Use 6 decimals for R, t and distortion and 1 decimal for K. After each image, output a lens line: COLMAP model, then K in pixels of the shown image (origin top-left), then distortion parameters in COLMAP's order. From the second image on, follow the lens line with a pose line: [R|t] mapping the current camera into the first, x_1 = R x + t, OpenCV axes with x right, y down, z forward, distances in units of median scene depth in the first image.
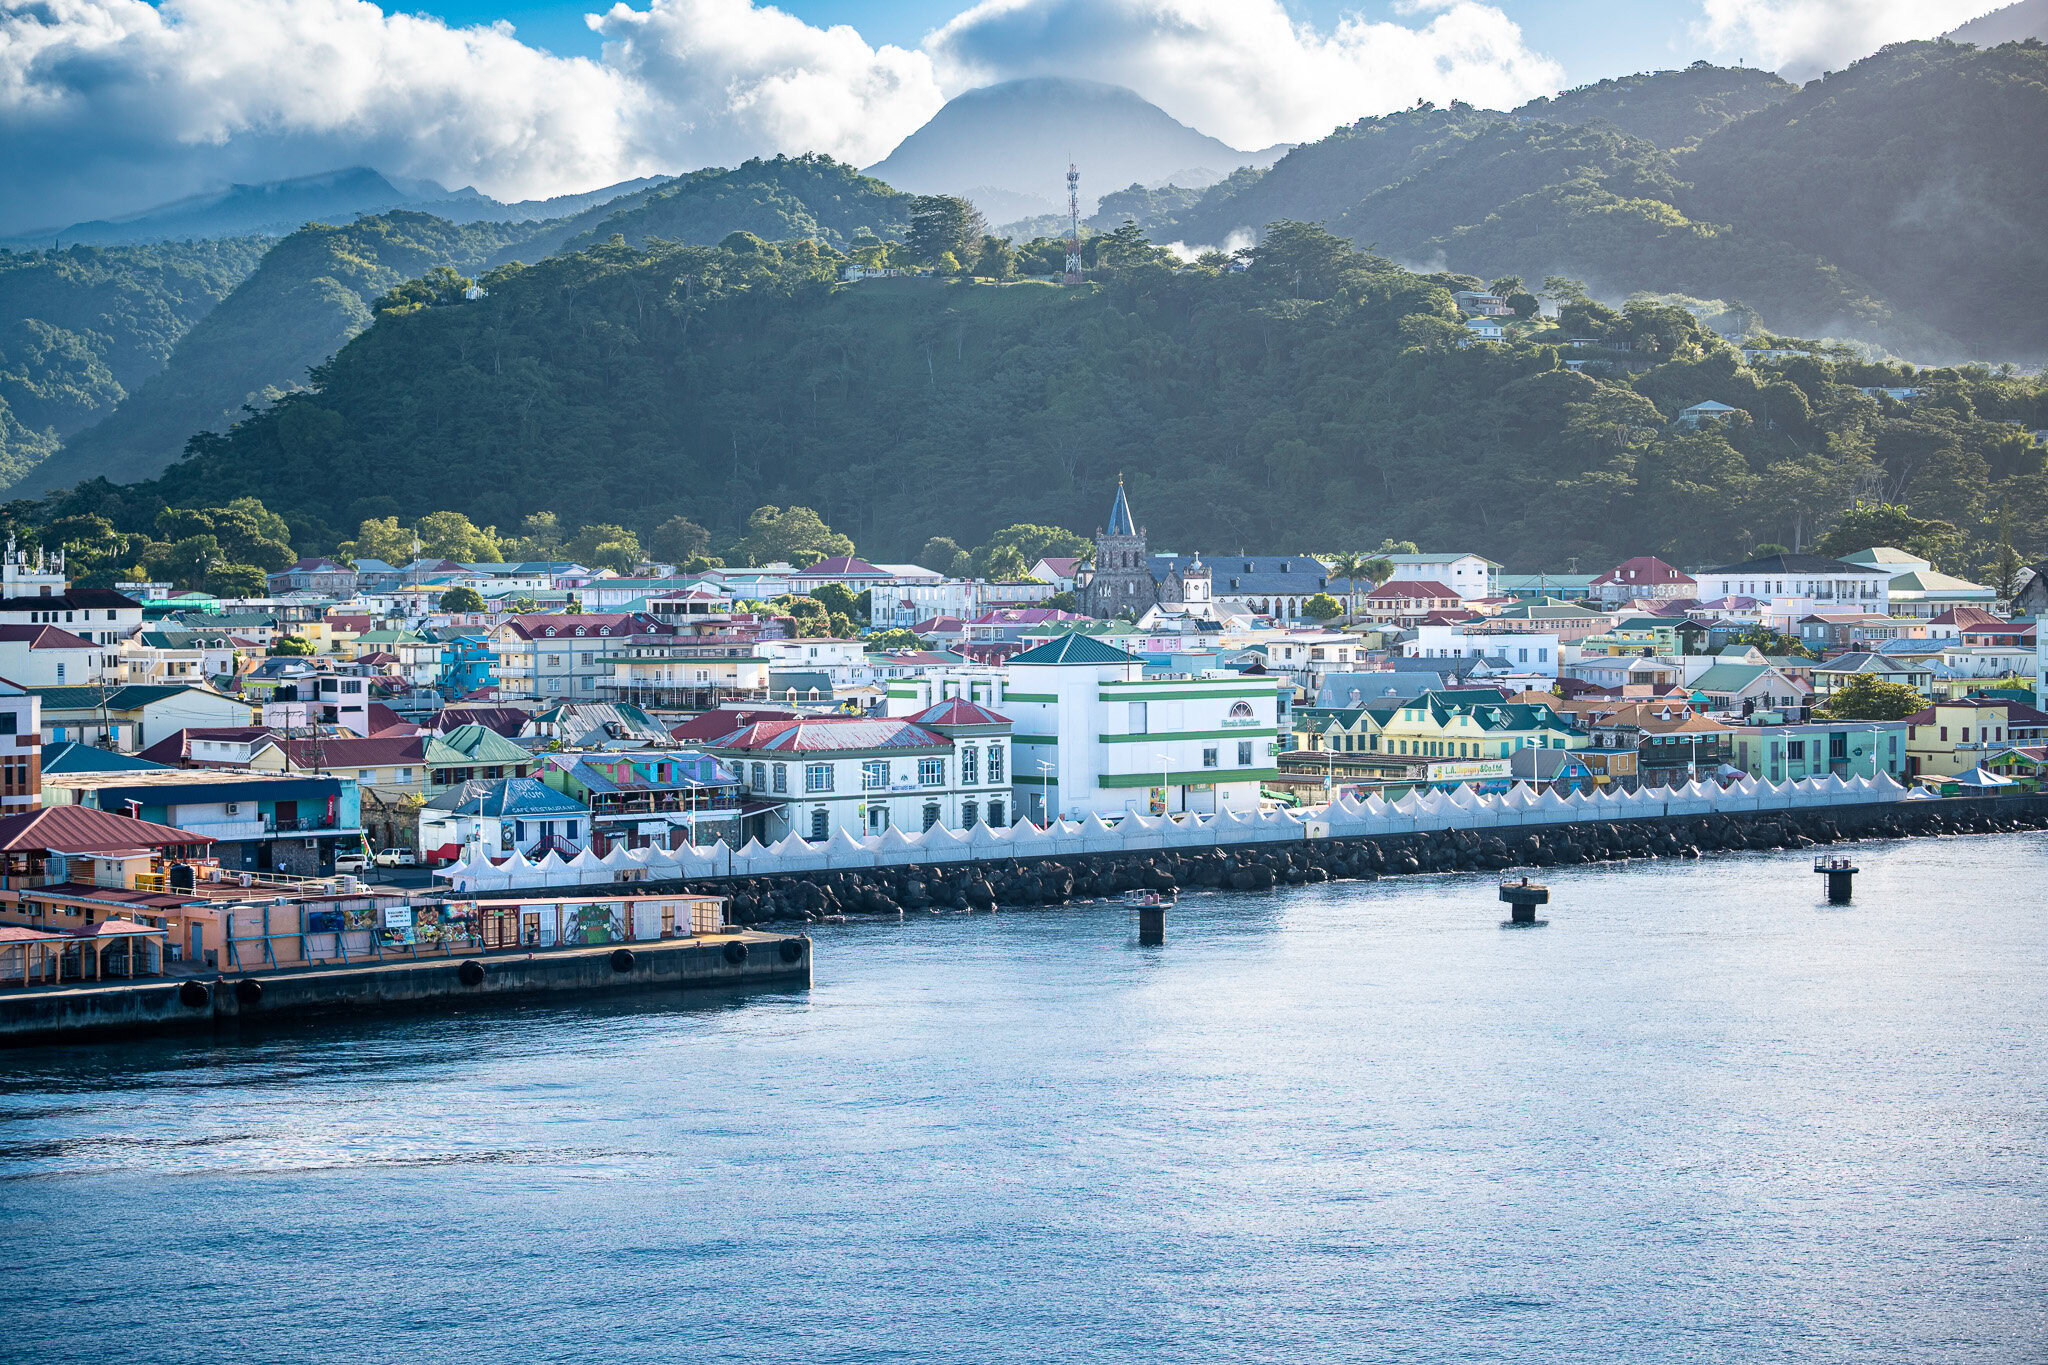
lens RADIAL K [[4113.1, 0, 1024.8], [0, 4113.1, 681.0], [0, 0, 1]] dist [-0.027885, 0.000000]
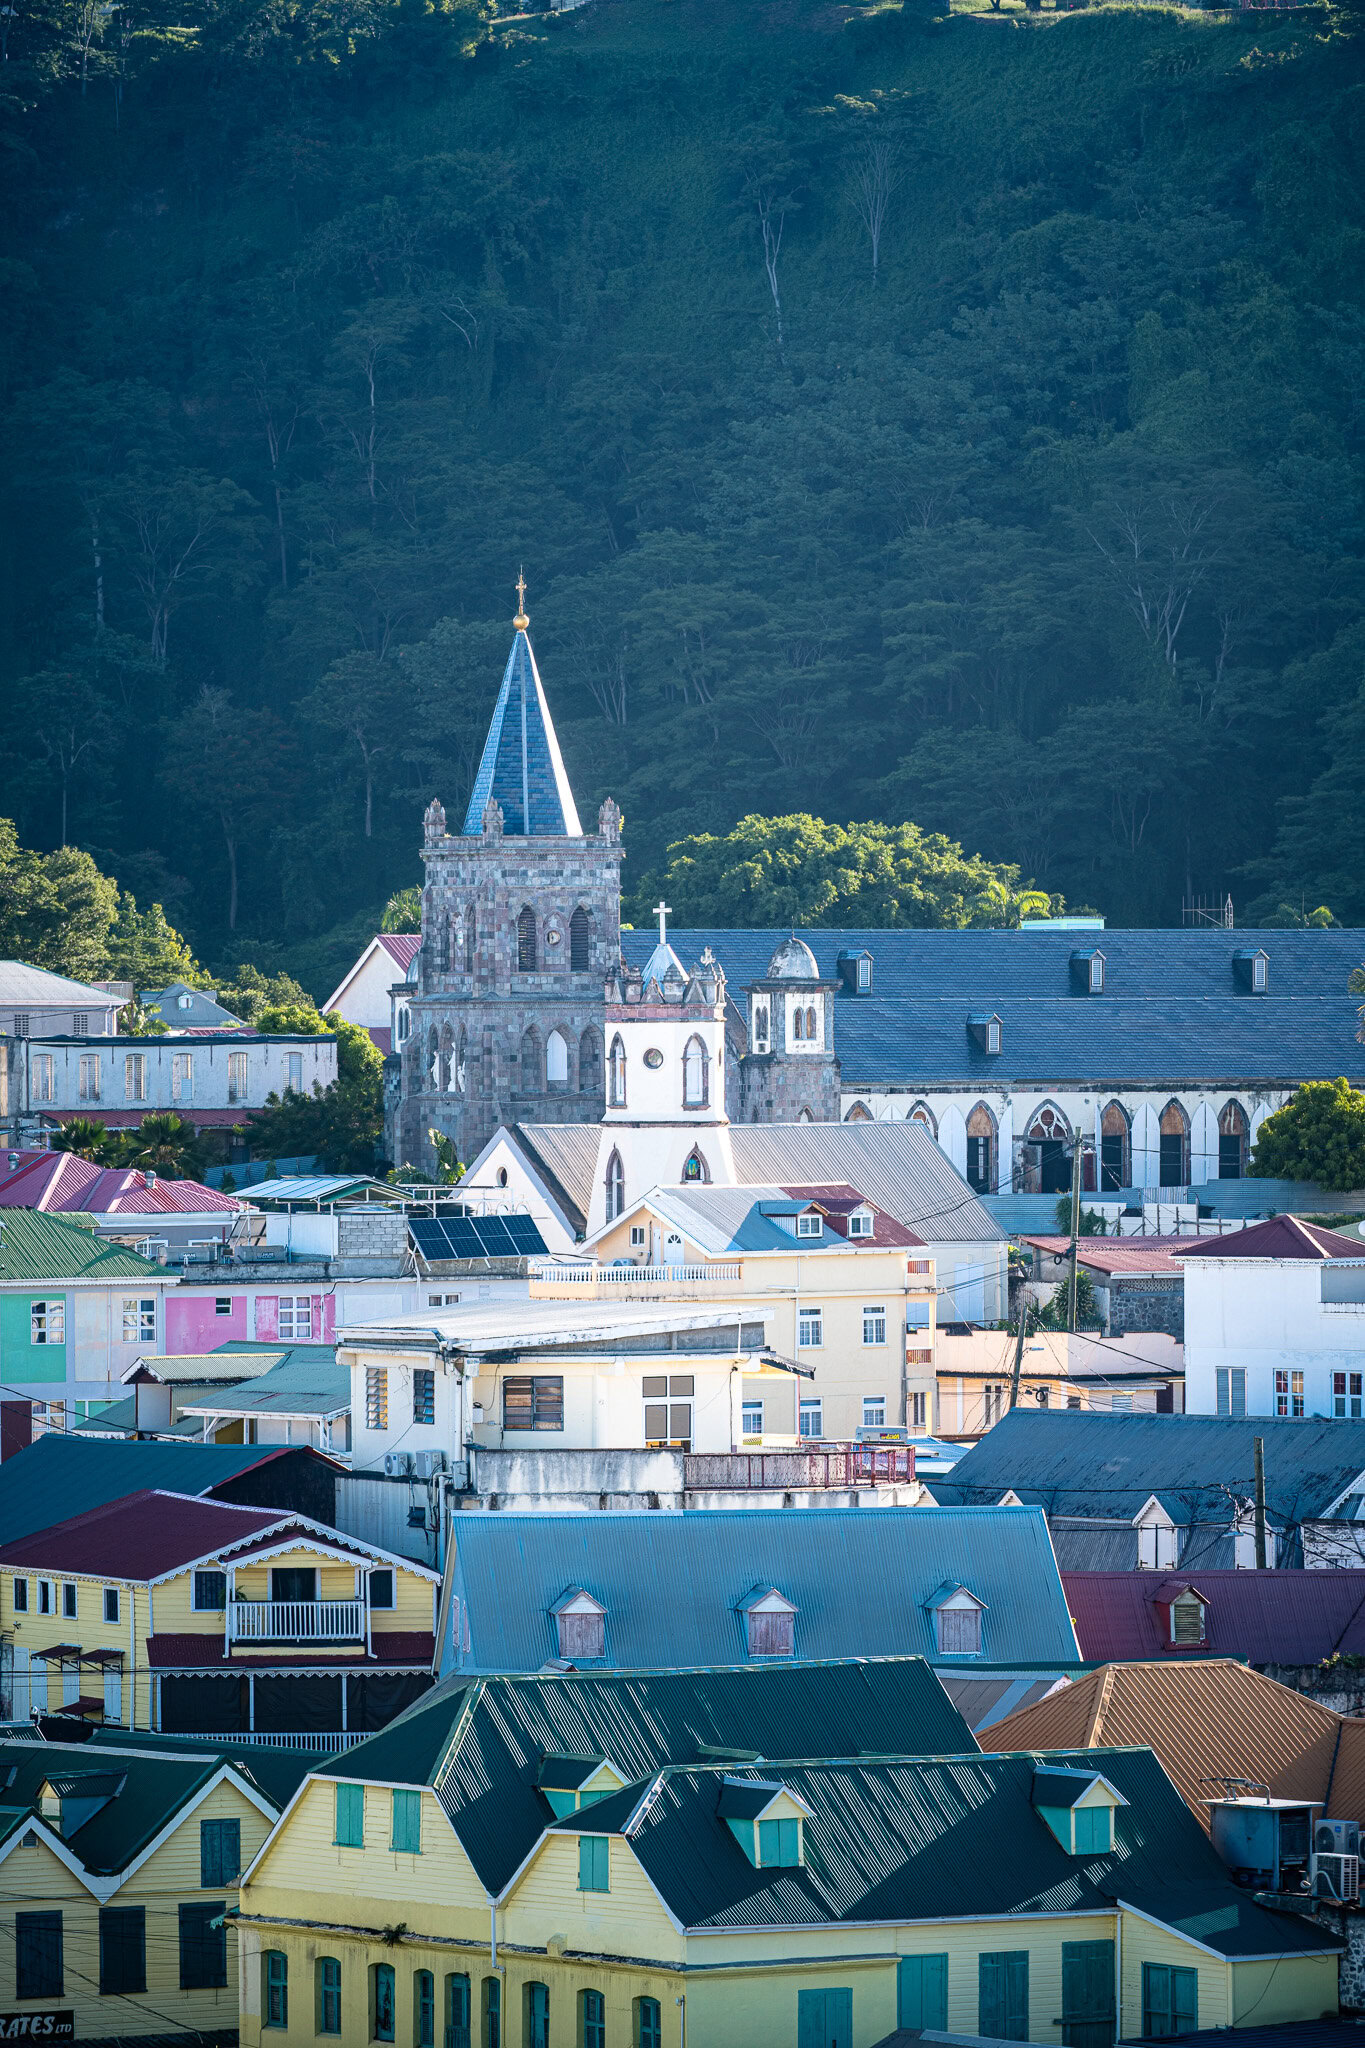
lens RADIAL K [[11921.3, 0, 682.3], [0, 11921.3, 1024.7], [0, 0, 1]] dist [-0.308153, 0.000000]
pose [[0.996055, 0.000949, -0.088734, 0.094748], [-0.003009, 0.999729, -0.023080, -0.008522], [0.088688, 0.023256, 0.995788, 0.308080]]
